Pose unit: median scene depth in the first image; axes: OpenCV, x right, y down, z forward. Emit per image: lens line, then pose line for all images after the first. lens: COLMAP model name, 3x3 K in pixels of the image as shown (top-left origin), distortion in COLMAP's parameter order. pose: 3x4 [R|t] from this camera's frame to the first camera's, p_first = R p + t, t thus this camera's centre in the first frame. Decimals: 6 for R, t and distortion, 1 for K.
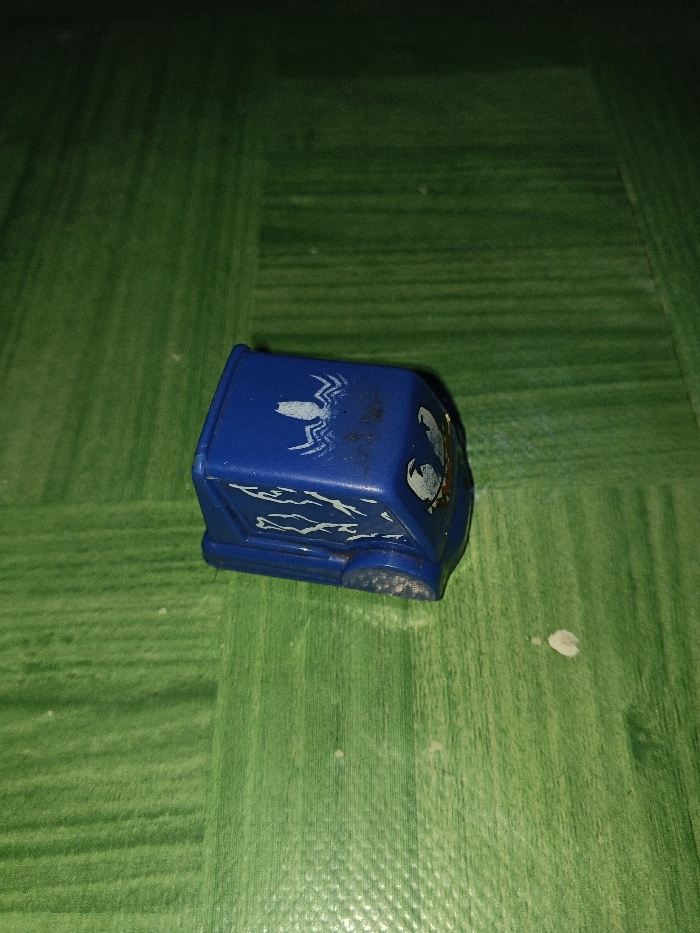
lens RADIAL K [[619.1, 0, 350.0], [0, 619.1, 466.5], [0, 0, 1]] dist [0.025316, -0.041270]
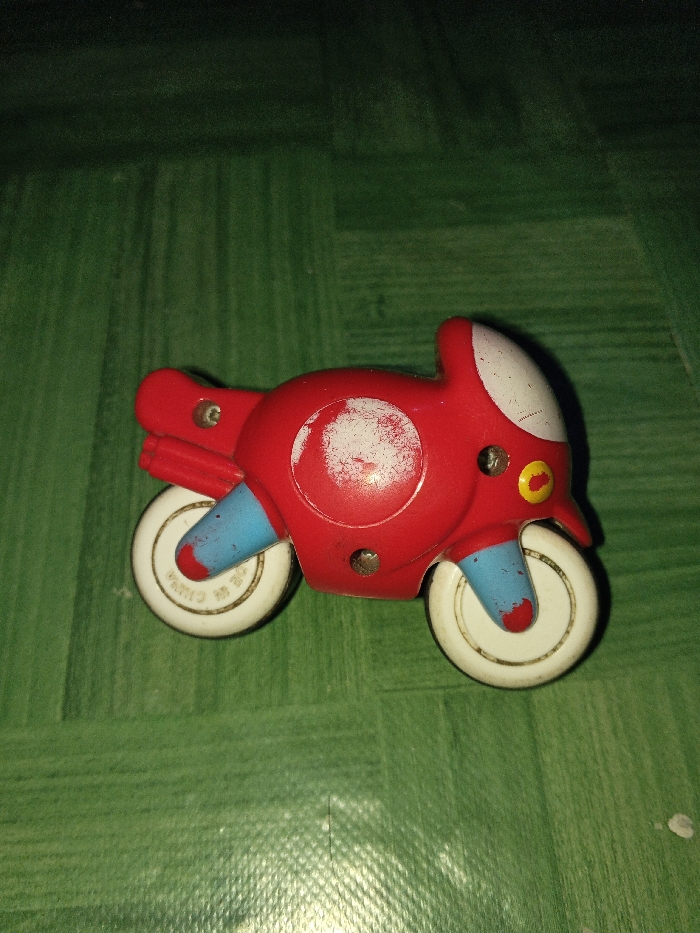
lens RADIAL K [[619.1, 0, 350.0], [0, 619.1, 466.5], [0, 0, 1]] dist [0.025316, -0.041270]
pose [[0.996825, -0.049371, 0.062470, -0.285033], [0.046902, 0.998083, 0.040383, -0.420001], [-0.064344, -0.037325, 0.997229, -0.091717]]
